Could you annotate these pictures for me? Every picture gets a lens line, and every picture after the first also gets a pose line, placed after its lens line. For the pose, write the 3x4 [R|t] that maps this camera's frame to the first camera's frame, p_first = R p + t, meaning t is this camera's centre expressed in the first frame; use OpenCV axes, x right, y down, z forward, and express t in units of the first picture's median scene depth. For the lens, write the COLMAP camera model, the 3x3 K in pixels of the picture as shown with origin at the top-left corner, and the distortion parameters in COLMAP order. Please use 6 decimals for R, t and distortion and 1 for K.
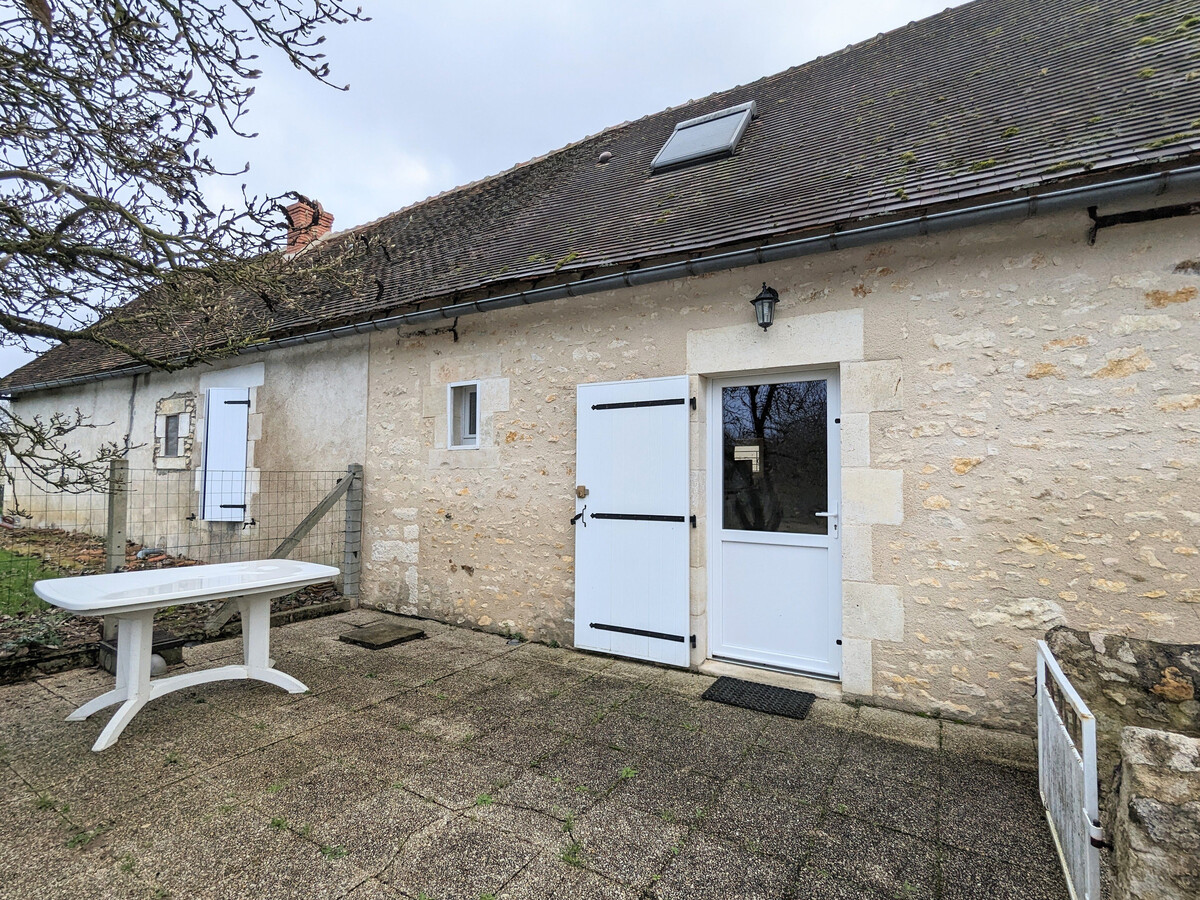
lens RADIAL K [[574.1, 0, 600.0], [0, 574.1, 450.0], [0, 0, 1]] dist [-0.003576, 0.003461]
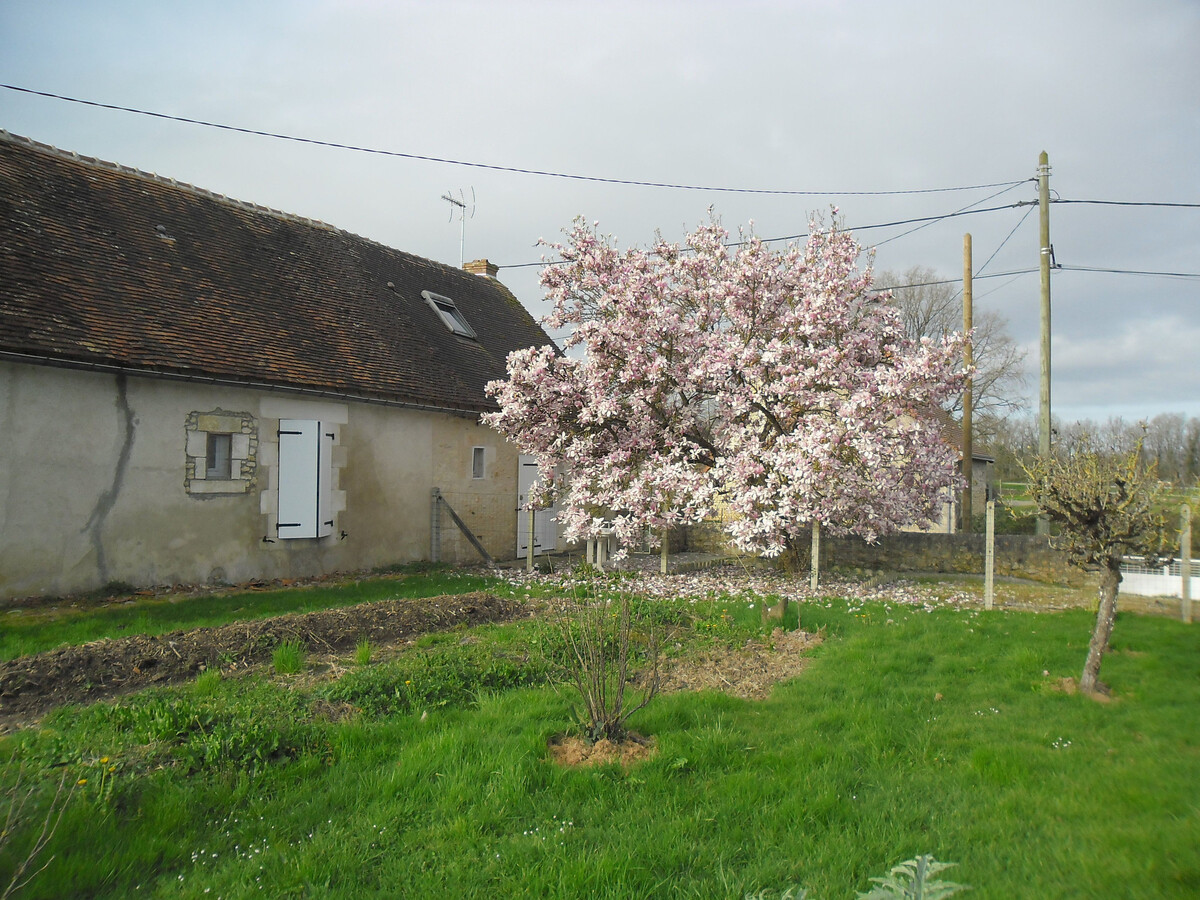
lens RADIAL K [[959.7, 0, 600.0], [0, 959.7, 450.0], [0, 0, 1]] dist [-0.002620, 0.002433]
pose [[-0.062508, 0.015026, 0.997931, -5.244313], [-0.059812, 0.998033, -0.018774, -0.096518], [-0.996251, -0.060862, -0.061486, 1.118734]]
